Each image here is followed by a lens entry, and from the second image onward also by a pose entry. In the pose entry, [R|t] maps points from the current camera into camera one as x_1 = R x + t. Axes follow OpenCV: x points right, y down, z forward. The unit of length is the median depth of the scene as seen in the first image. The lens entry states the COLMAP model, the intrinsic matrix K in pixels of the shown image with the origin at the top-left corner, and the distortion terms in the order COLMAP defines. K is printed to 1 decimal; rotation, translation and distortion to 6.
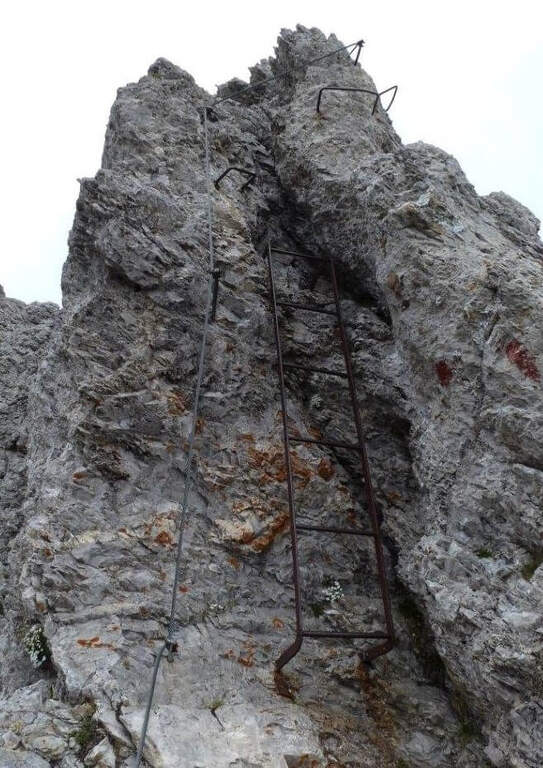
lens RADIAL K [[603.0, 0, 271.5], [0, 603.0, 384.0], [0, 0, 1]] dist [-0.079888, 0.010725]
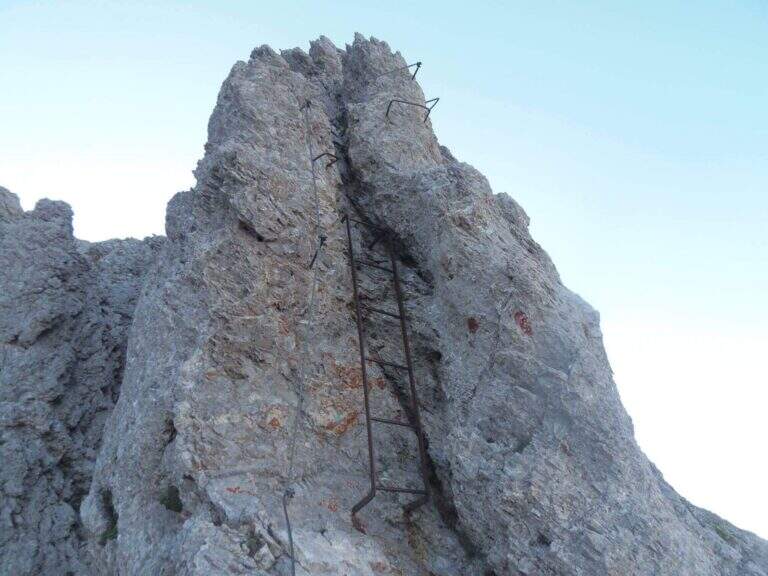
lens RADIAL K [[596.5, 0, 384.0], [0, 596.5, 288.0], [0, 0, 1]] dist [-0.059869, -0.003980]
pose [[0.963847, 0.106777, 0.244127, -0.285220], [-0.100362, 0.994202, -0.038605, -0.027122], [-0.246833, 0.012708, 0.968975, -0.393070]]
